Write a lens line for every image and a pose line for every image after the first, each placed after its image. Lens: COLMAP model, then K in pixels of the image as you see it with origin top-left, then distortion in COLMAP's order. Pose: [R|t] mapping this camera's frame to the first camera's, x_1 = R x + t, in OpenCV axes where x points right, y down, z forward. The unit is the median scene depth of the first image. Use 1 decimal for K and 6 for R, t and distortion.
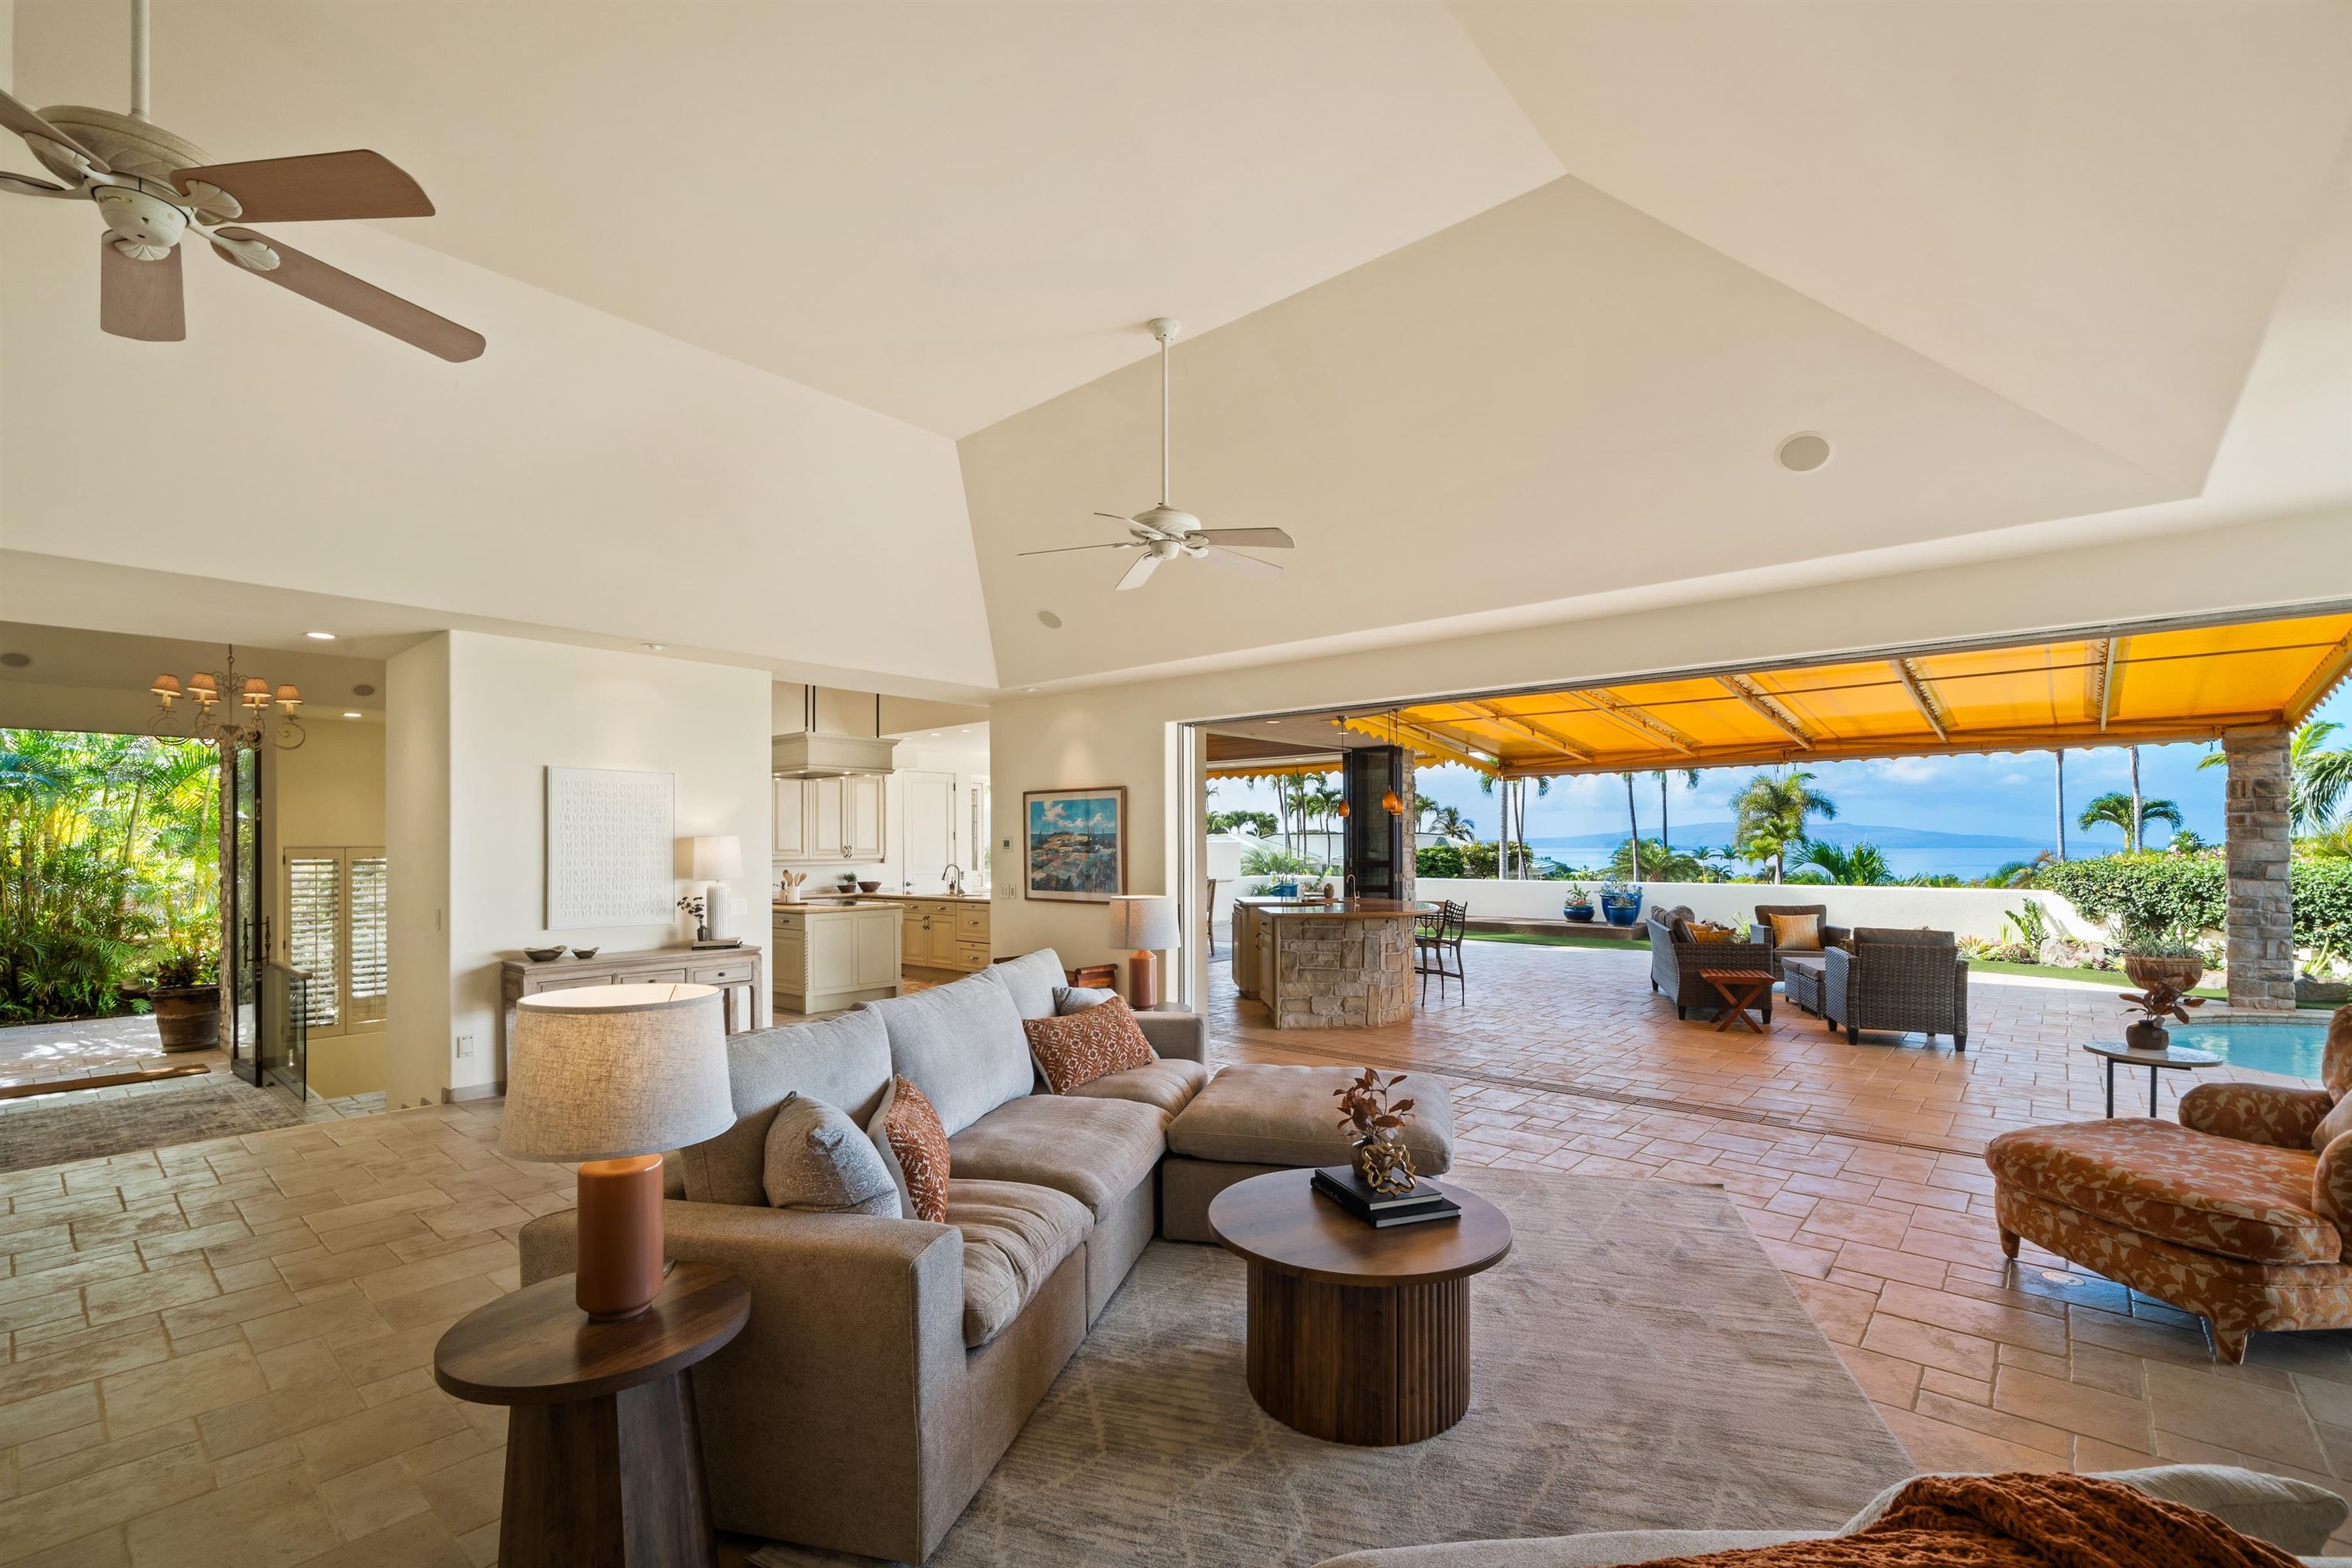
lens RADIAL K [[1025.7, 0, 1177.6], [0, 1025.7, 838.3], [0, 0, 1]] dist [-0.001269, -0.000952]
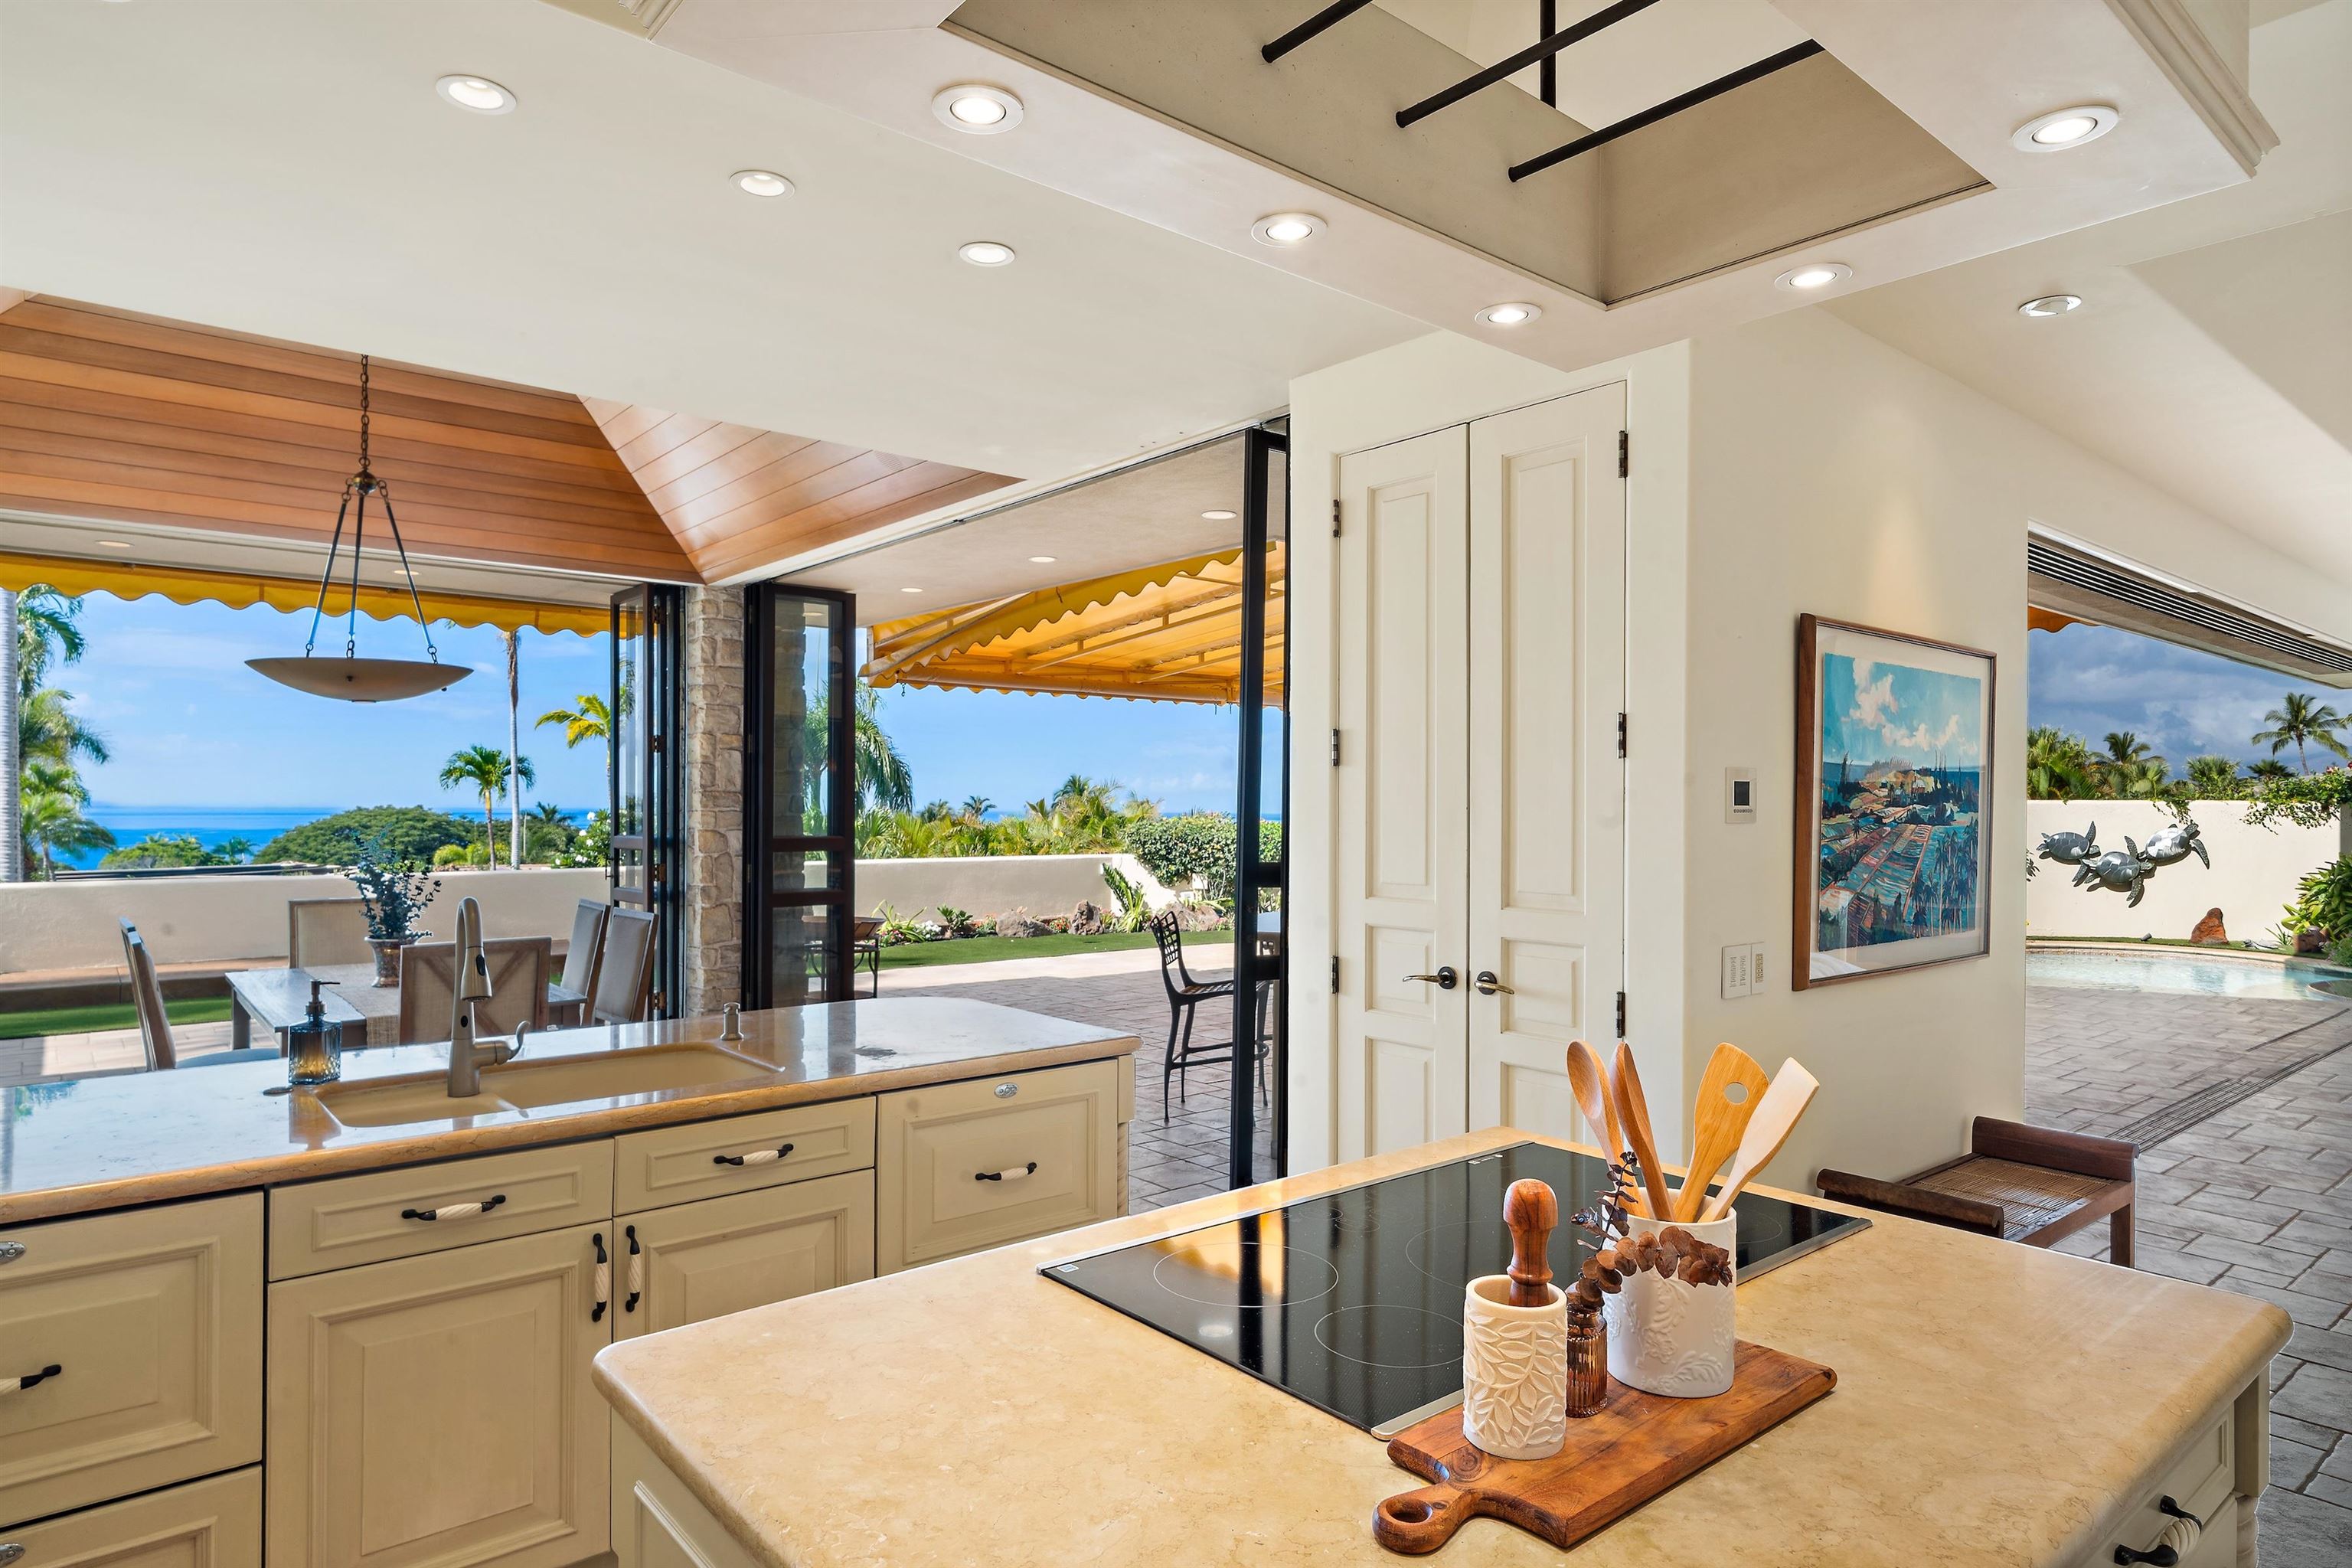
lens RADIAL K [[1333.6, 0, 1188.9], [0, 1333.6, 796.8], [0, 0, 1]] dist [0.002335, 0.002832]
pose [[0.163526, 0.010896, 0.986479, -0.552262], [-0.011038, 0.999897, -0.009214, 0.011211], [-0.986477, -0.009382, 0.163630, 1.117261]]
